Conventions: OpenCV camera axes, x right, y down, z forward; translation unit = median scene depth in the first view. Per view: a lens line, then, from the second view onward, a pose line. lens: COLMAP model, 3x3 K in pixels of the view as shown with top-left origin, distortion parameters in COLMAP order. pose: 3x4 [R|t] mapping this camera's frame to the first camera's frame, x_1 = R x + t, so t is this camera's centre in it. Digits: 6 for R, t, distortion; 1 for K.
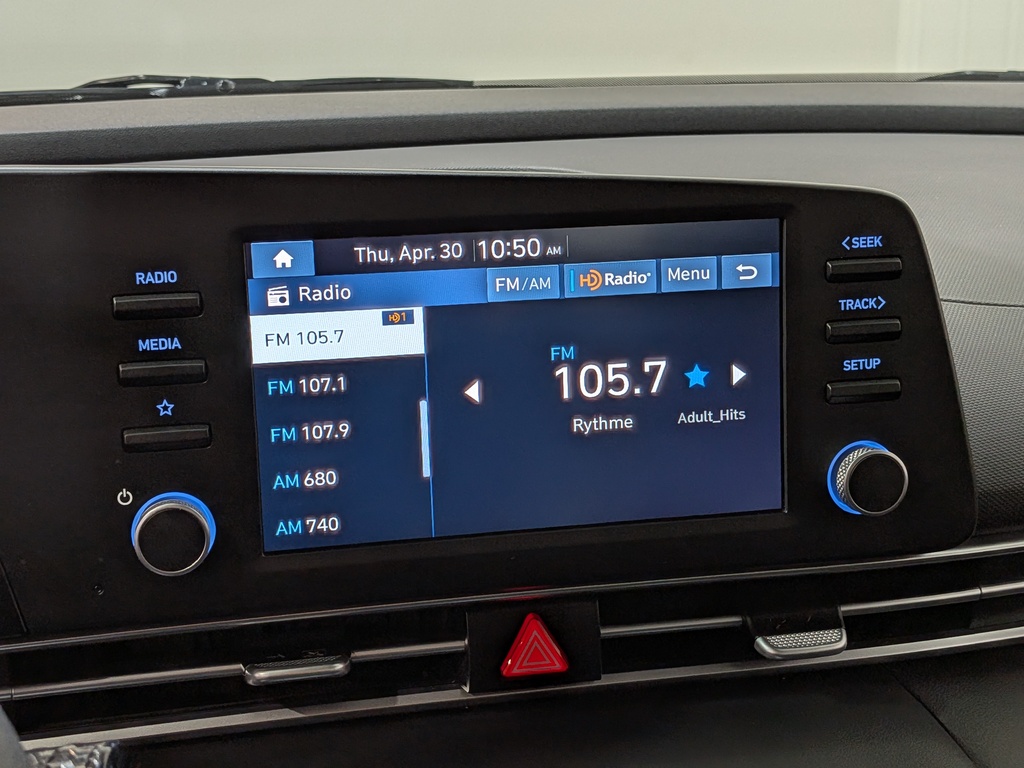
lens RADIAL K [[1498.9, 0, 496.9], [0, 1498.9, 386.7], [0, 0, 1]] dist [0.024938, 0.025411]
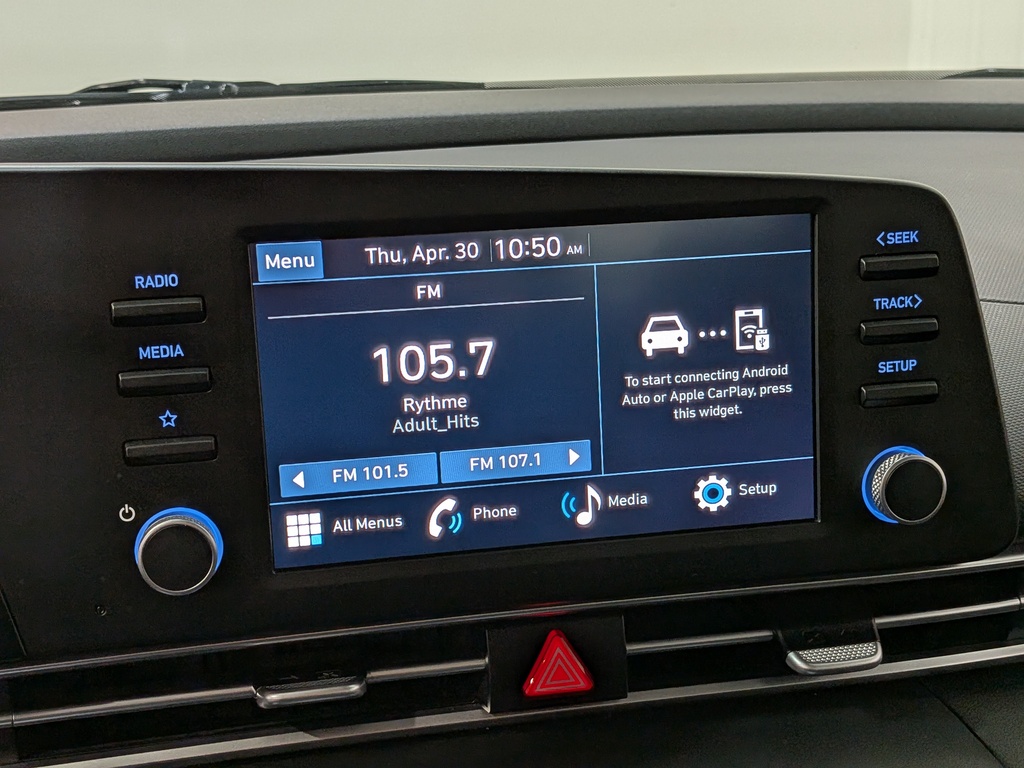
lens RADIAL K [[1501.1, 0, 513.9], [0, 1501.1, 428.6], [0, 0, 1]] dist [0.015951, 0.044747]
pose [[0.999932, -0.010789, 0.004423, -0.005864], [0.010708, 0.999779, 0.018074, 0.005016], [-0.004617, -0.018026, 0.999827, 0.044176]]
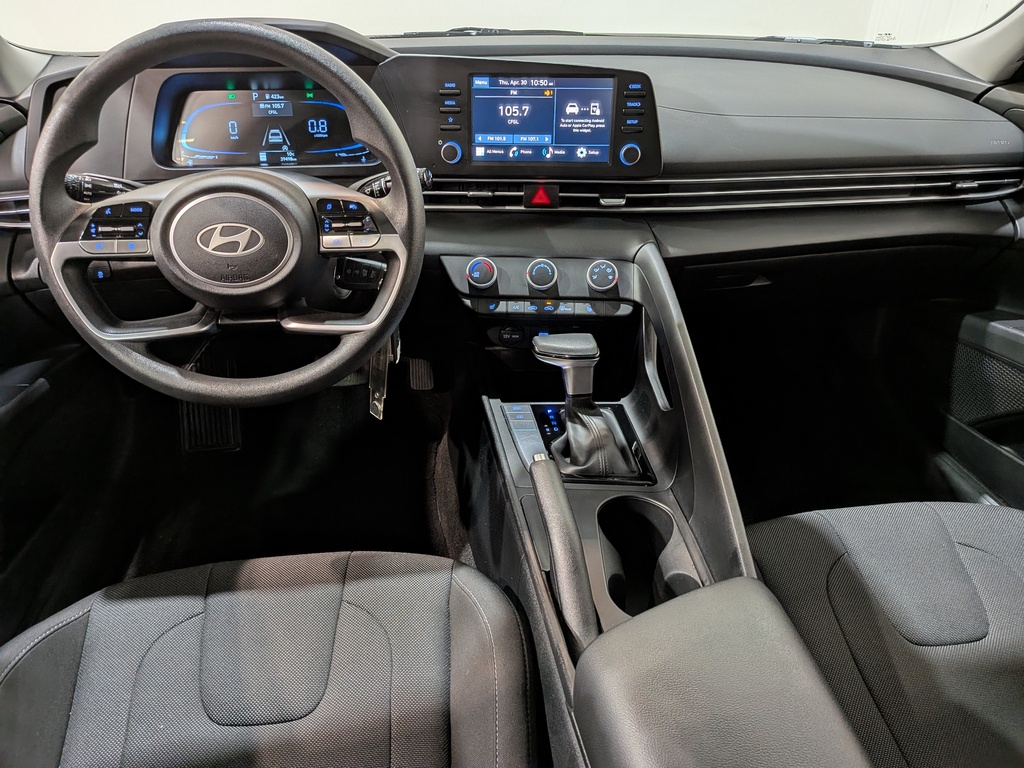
lens RADIAL K [[738.2, 0, 501.0], [0, 738.2, 398.1], [0, 0, 1]] dist [0.084963, -0.149657]
pose [[0.970286, 0.133704, -0.201664, 0.396280], [-0.077105, 0.960864, 0.266072, 0.179399], [0.229347, -0.242617, 0.942623, -1.000388]]
